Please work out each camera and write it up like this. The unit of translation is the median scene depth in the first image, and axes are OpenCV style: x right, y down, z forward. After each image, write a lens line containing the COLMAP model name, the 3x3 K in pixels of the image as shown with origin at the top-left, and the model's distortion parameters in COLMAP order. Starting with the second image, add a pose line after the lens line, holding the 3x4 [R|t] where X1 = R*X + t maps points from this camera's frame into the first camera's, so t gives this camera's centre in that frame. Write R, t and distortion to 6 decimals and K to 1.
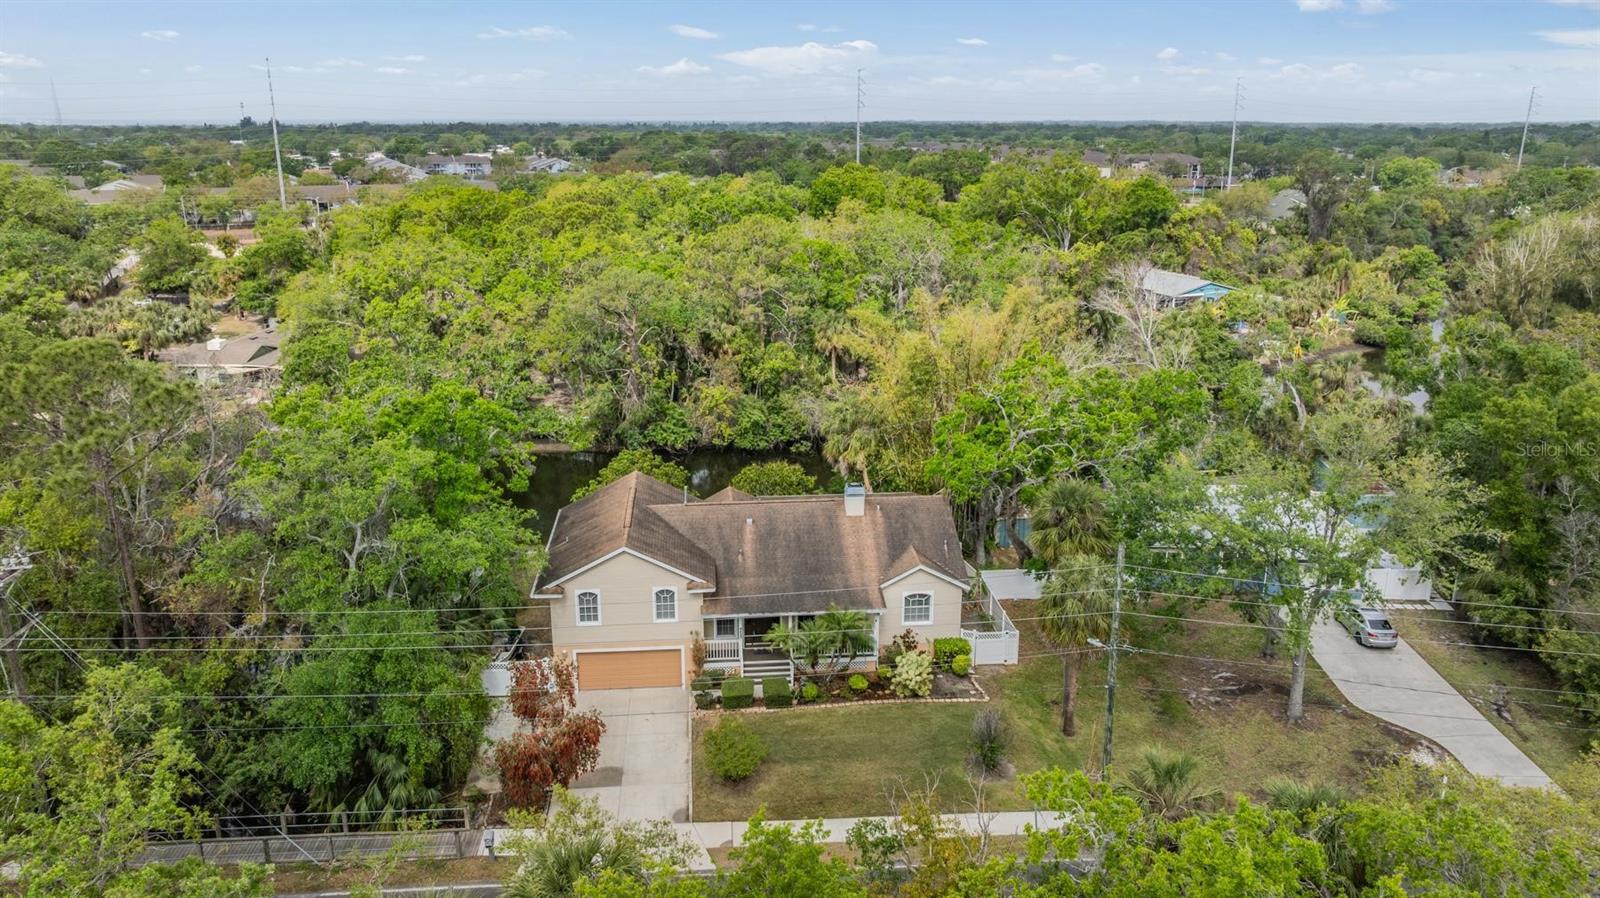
lens RADIAL K [[1119.5, 0, 800.0], [0, 1119.5, 449.0], [0, 0, 1]] dist [-0.008179, -0.005425]
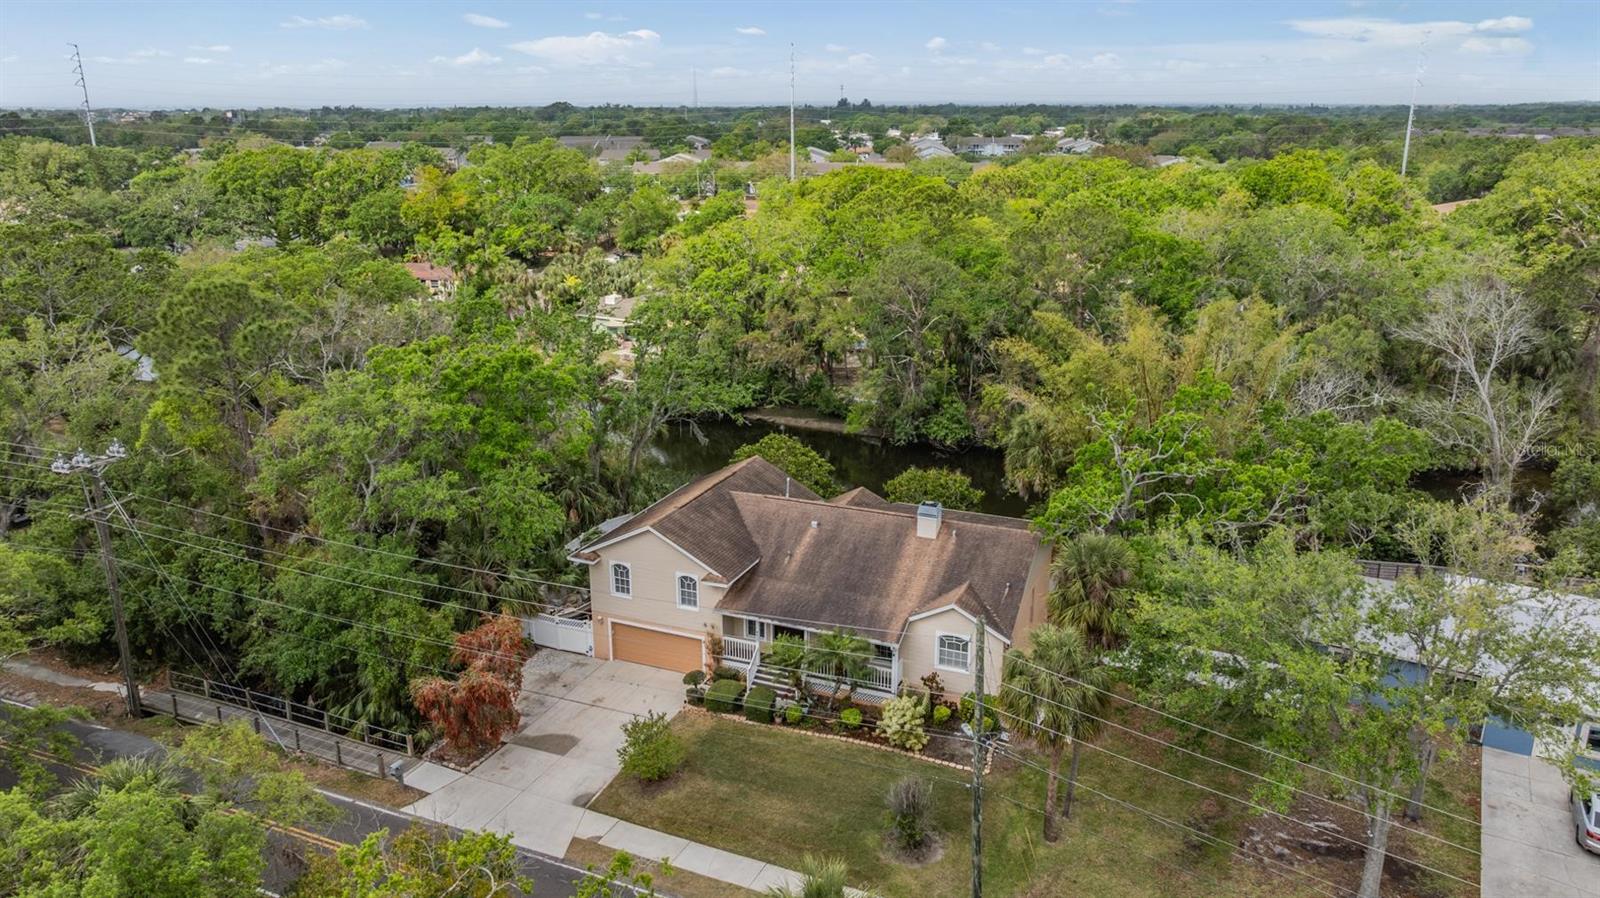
lens RADIAL K [[1140.9, 0, 798.4], [0, 1140.9, 425.5], [0, 0, 1]] dist [-0.021878, -0.001003]
pose [[0.881503, 0.126578, -0.454895, 0.380784], [-0.130542, 0.991180, 0.022837, -0.038932], [0.453774, 0.039252, 0.890252, 0.138782]]
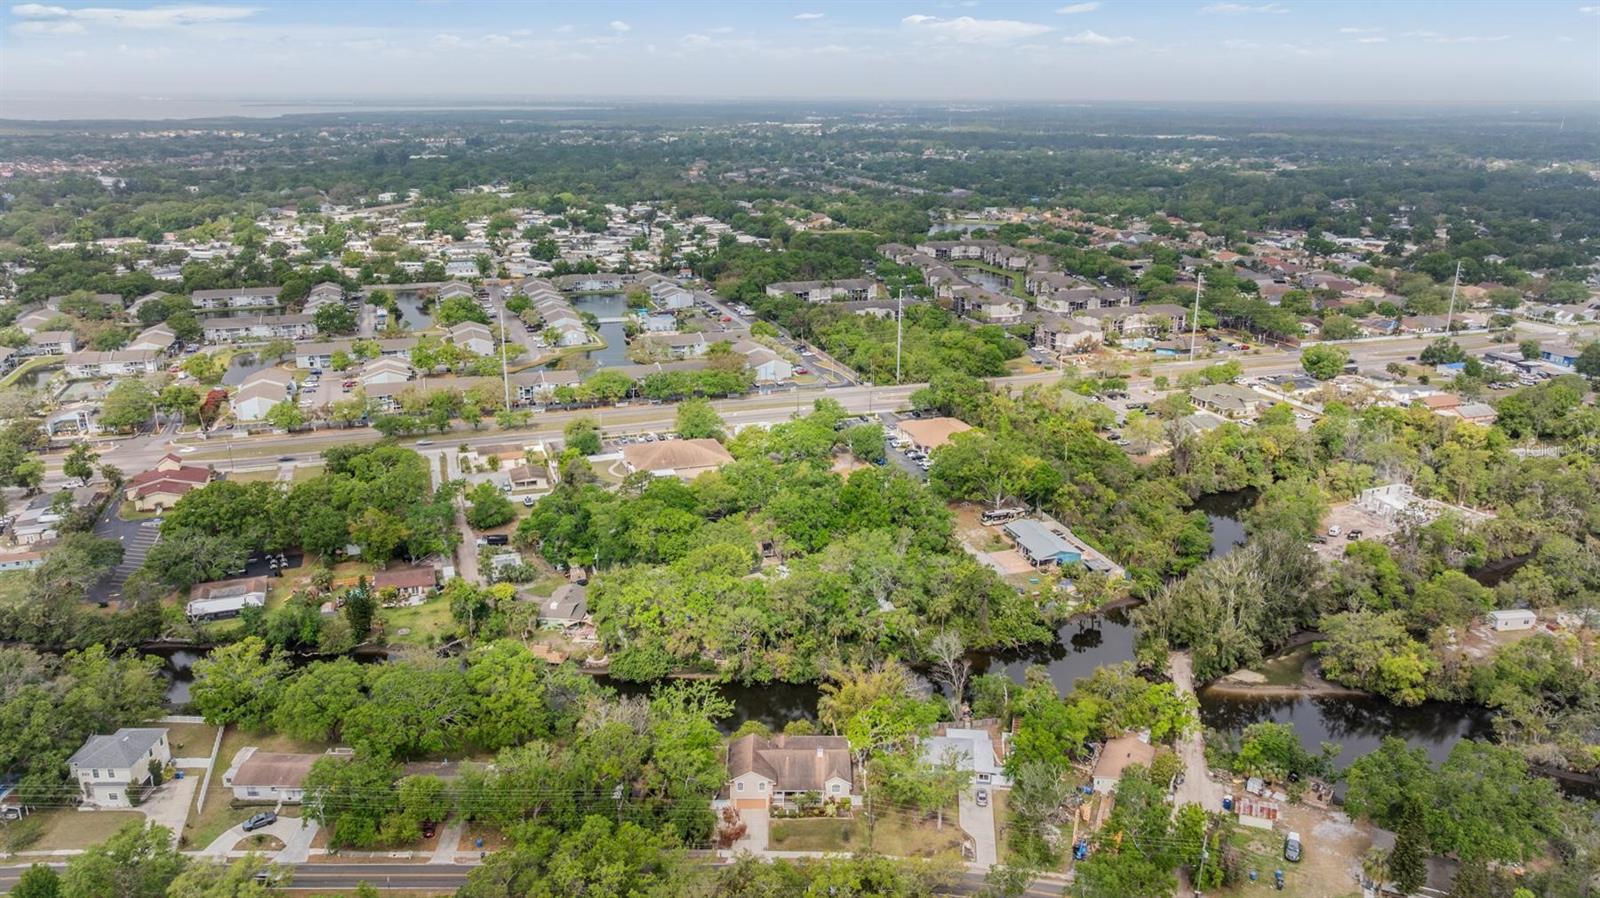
lens RADIAL K [[1156.6, 0, 800.0], [0, 1156.6, 449.0], [0, 0, 1]] dist [0.001149, 0.002559]
pose [[0.996745, 0.028298, -0.075489, 0.229233], [-0.026683, 0.999395, 0.022317, -0.949510], [0.076075, -0.020230, 0.996897, -2.447047]]
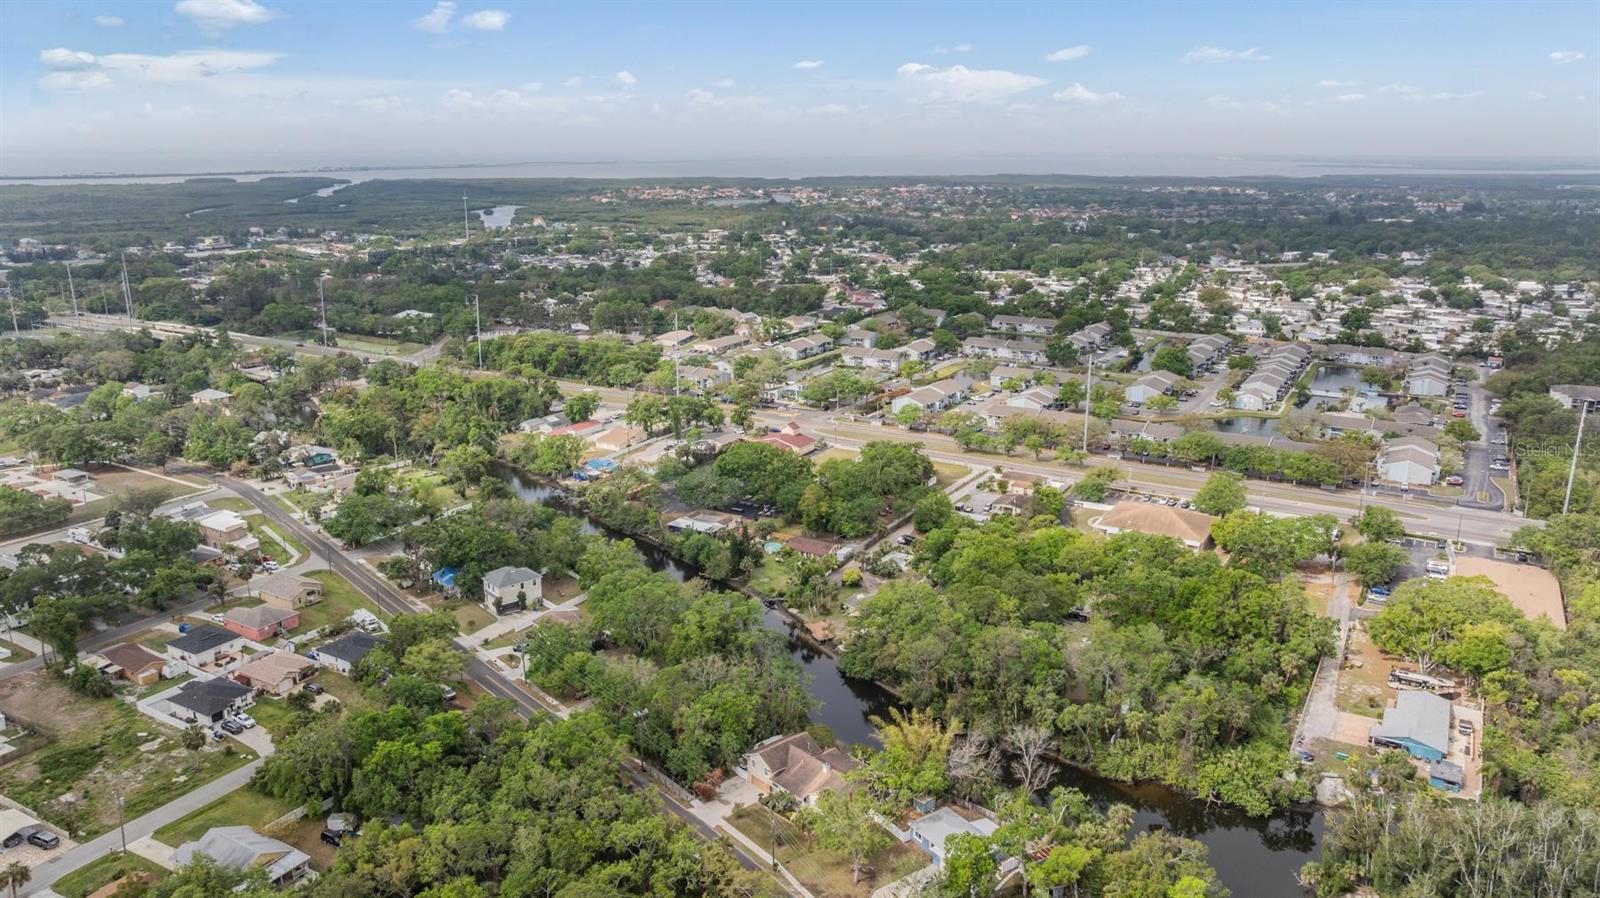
lens RADIAL K [[1119.5, 0, 800.0], [0, 1119.5, 449.0], [0, 0, 1]] dist [-0.008179, -0.005425]
pose [[0.587156, 0.215353, -0.780302, 2.584259], [-0.228656, 0.968829, 0.095327, -1.269794], [0.776508, 0.122449, 0.618095, -1.360491]]
